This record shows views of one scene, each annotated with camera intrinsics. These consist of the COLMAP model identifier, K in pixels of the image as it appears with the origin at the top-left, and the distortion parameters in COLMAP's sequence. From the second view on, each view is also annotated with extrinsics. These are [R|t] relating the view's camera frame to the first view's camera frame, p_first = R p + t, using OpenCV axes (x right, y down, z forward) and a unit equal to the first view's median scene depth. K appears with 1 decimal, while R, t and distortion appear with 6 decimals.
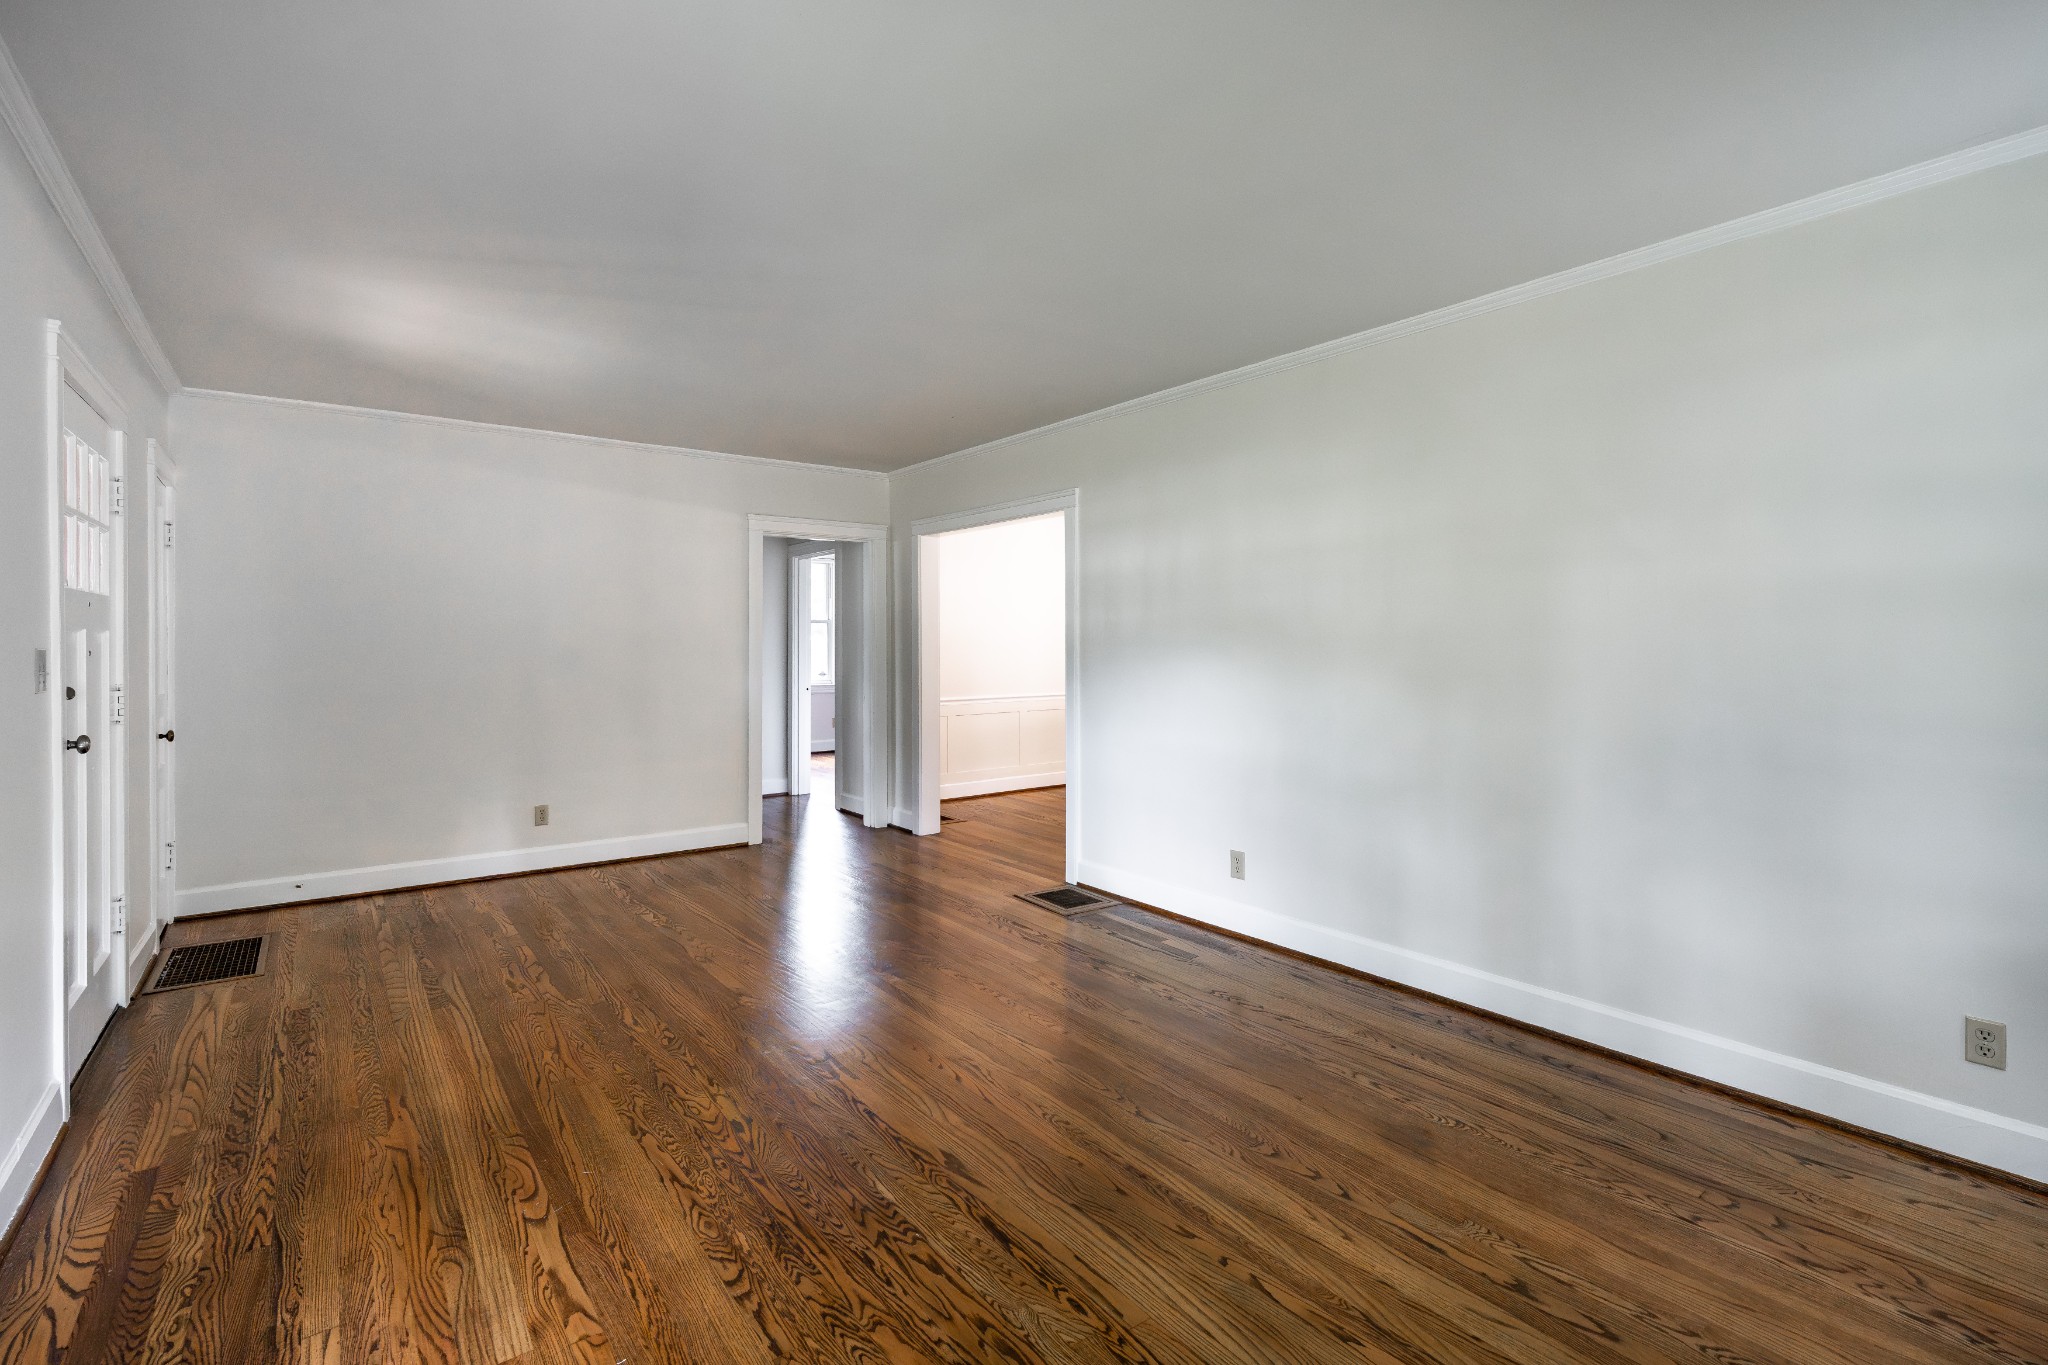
lens RADIAL K [[941.5, 0, 1006.4], [0, 941.5, 643.2], [0, 0, 1]] dist [0.002187, -0.000050]
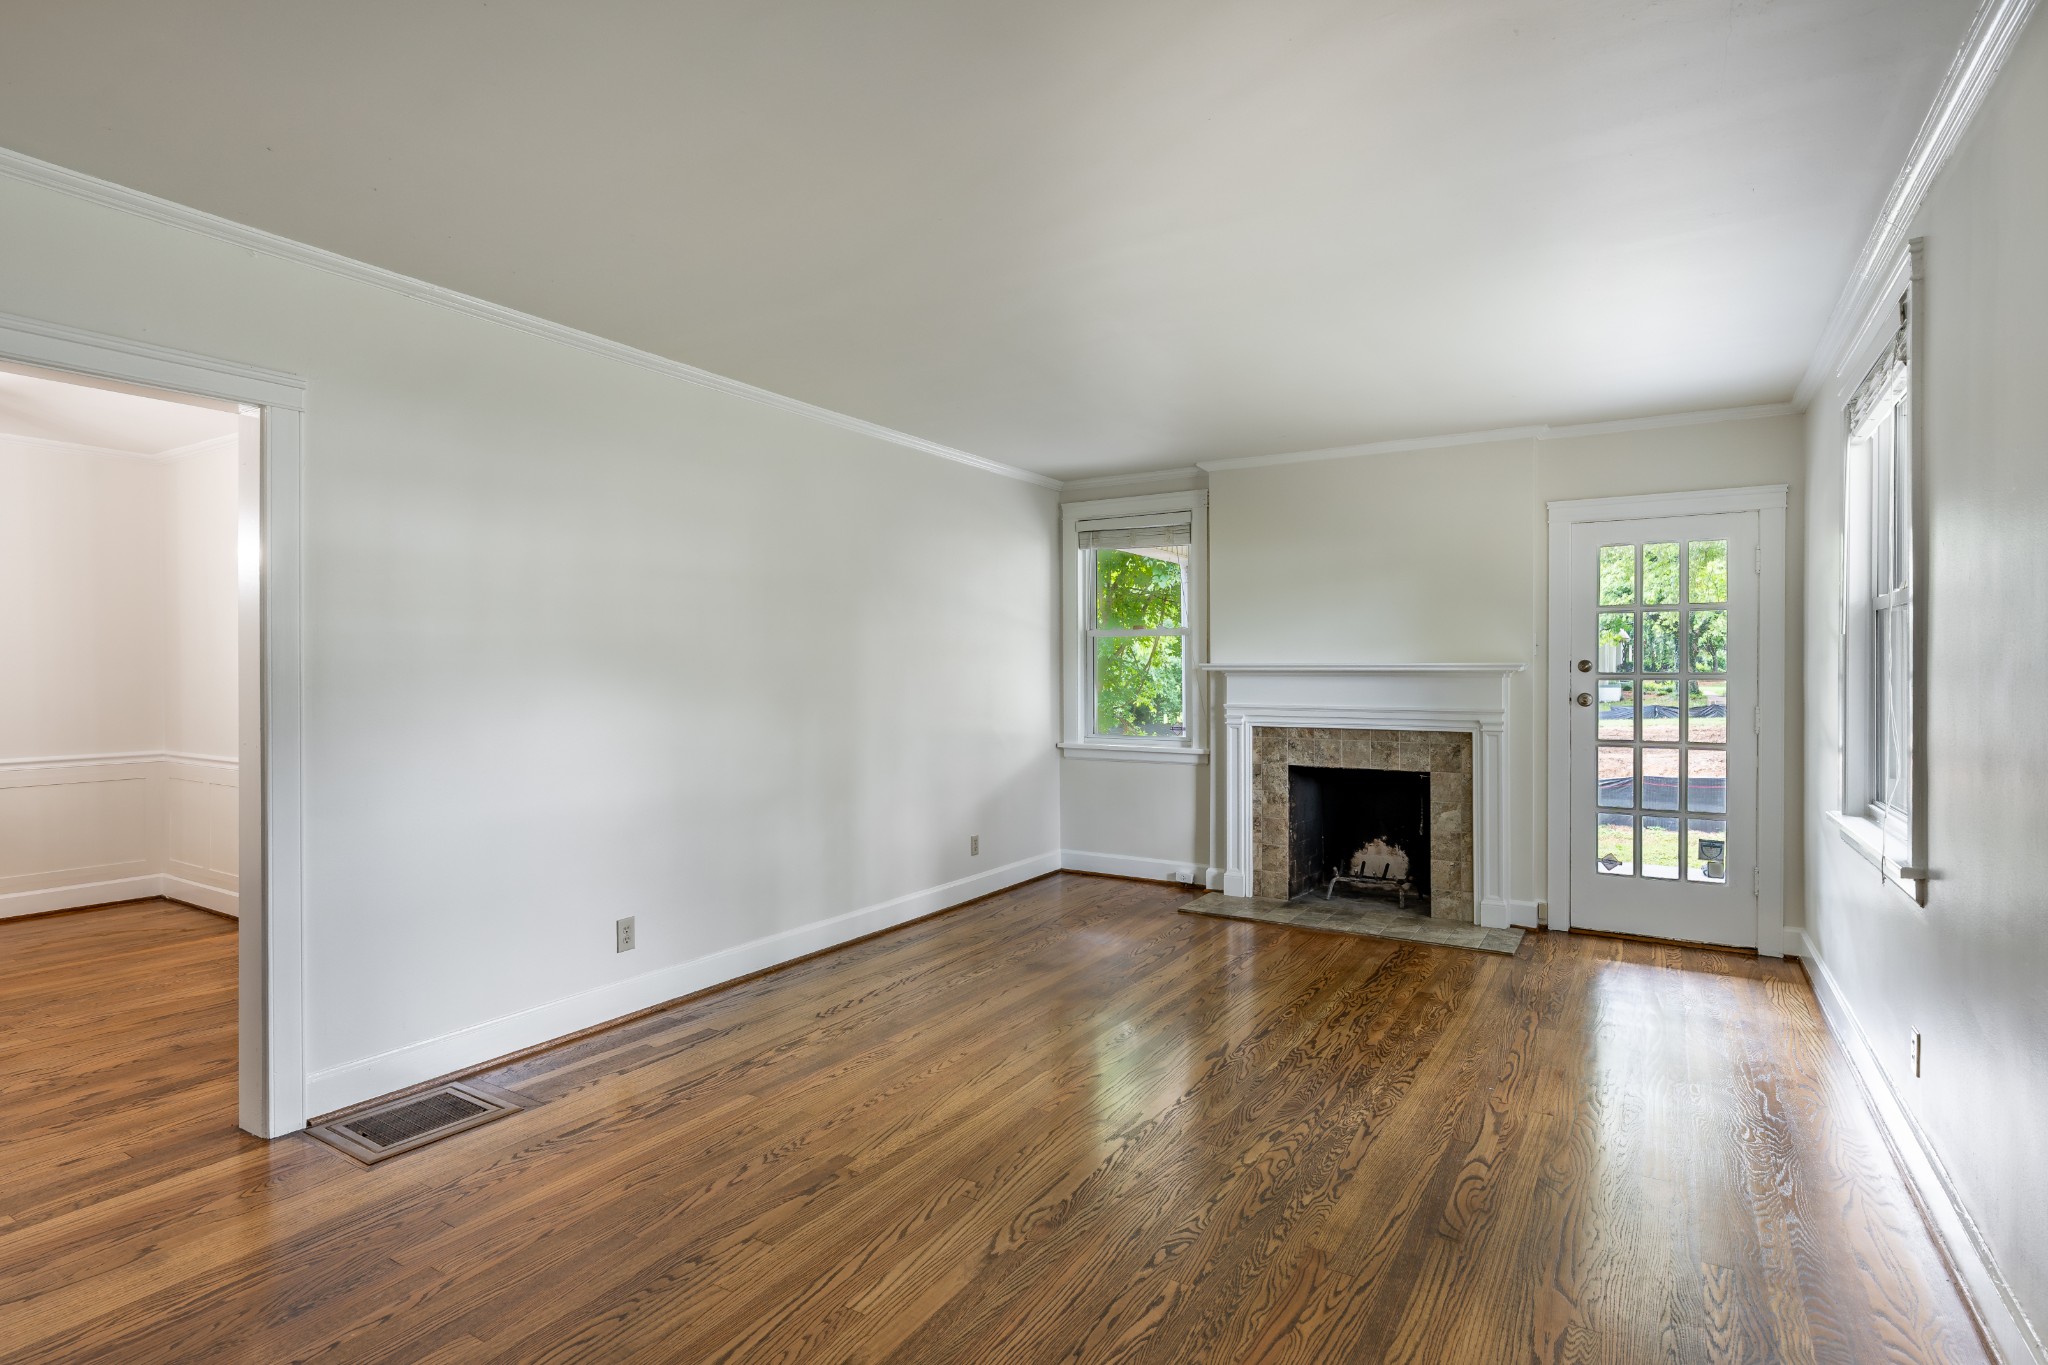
lens RADIAL K [[1010.0, 0, 1023.3], [0, 1010.0, 679.5], [0, 0, 1]] dist [0.002316, 0.000441]
pose [[-0.367033, -0.005686, 0.930190, -1.258613], [-0.000402, 0.999982, 0.005955, -0.001250], [-0.930208, 0.001812, -0.367029, 1.719482]]
